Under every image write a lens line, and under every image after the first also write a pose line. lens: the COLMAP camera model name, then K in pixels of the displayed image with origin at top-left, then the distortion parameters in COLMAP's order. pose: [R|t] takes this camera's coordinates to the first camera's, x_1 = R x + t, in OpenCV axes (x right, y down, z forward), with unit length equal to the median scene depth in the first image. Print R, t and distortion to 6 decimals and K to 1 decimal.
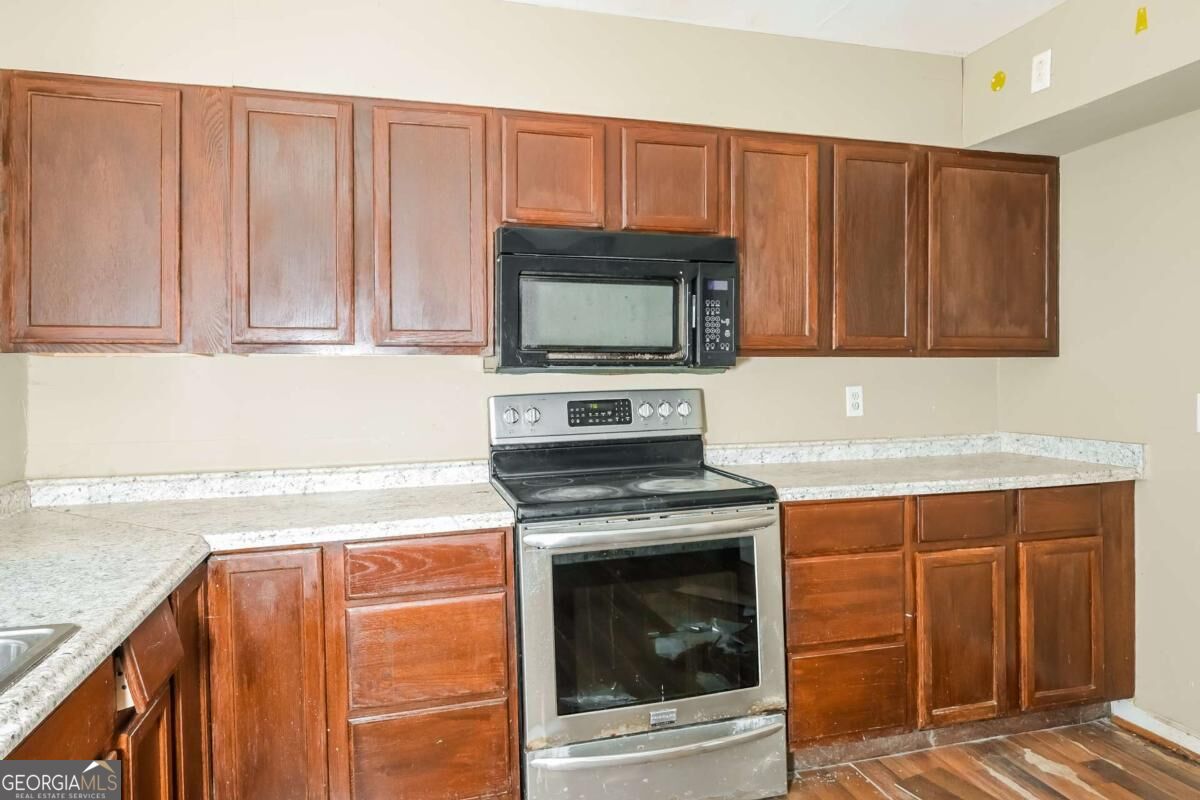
lens RADIAL K [[765.9, 0, 600.0], [0, 765.9, 400.0], [0, 0, 1]] dist [0.003942, 0.000241]
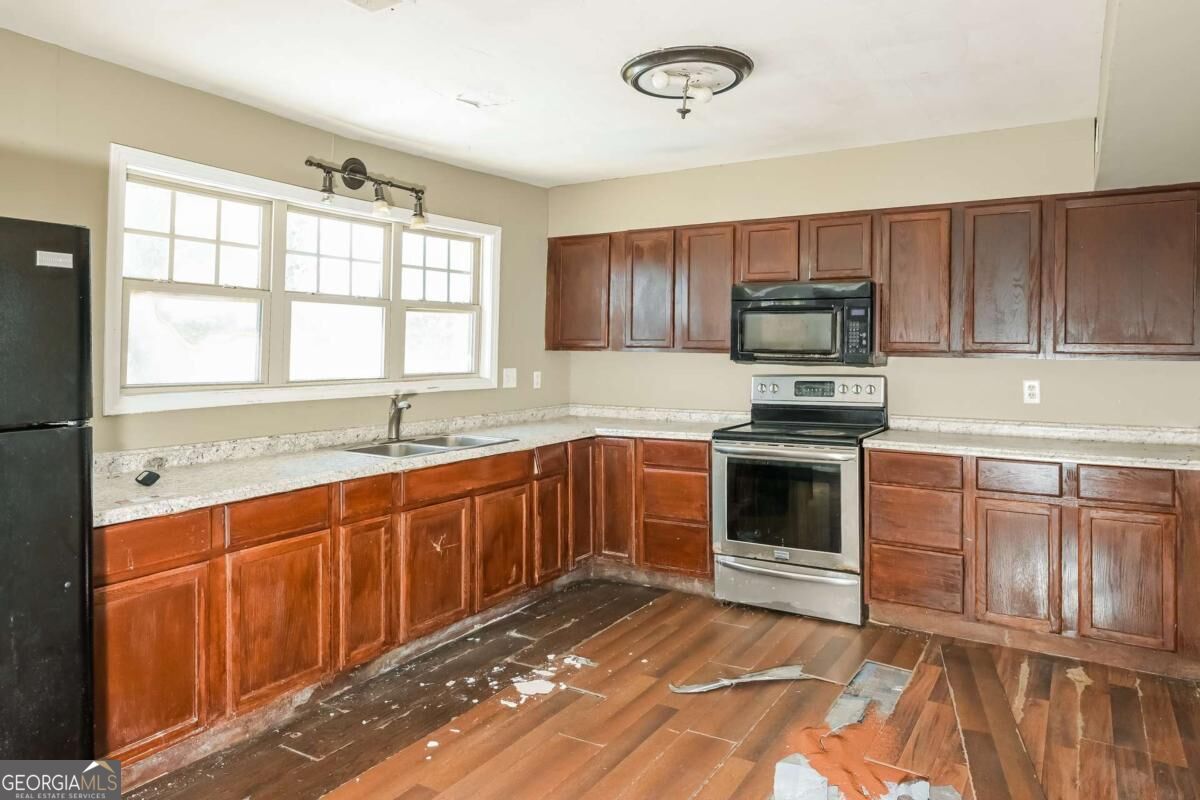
lens RADIAL K [[765.9, 0, 600.0], [0, 765.9, 400.0], [0, 0, 1]] dist [0.003942, 0.000241]
pose [[0.677296, 0.063371, -0.732976, 1.021332], [-0.039203, 0.997977, 0.050056, -0.026732], [0.734665, -0.005168, 0.678410, -0.509915]]
